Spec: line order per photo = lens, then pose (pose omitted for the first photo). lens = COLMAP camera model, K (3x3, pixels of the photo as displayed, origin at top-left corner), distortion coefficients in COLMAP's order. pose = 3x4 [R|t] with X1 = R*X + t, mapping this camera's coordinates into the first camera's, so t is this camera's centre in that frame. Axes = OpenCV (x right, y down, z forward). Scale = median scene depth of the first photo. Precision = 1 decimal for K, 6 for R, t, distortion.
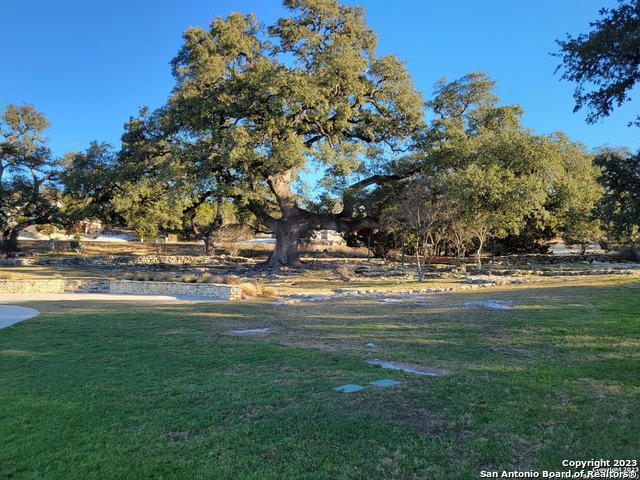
lens RADIAL K [[494.1, 0, 327.6], [0, 494.1, 248.5], [0, 0, 1]] dist [0.027028, -0.025961]
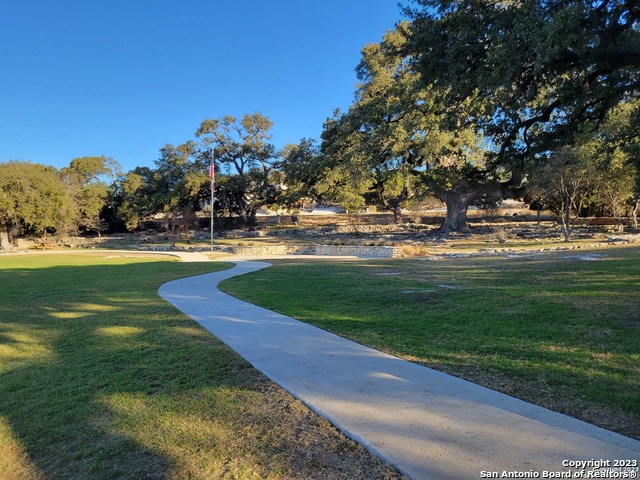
lens RADIAL K [[496.0, 0, 320.0], [0, 496.0, 240.0], [0, 0, 1]] dist [0.000765, -0.003791]
pose [[0.910498, -0.021510, -0.412953, 0.085399], [0.042431, 0.998235, 0.041557, -0.004390], [0.411330, -0.055360, 0.909804, -0.148539]]
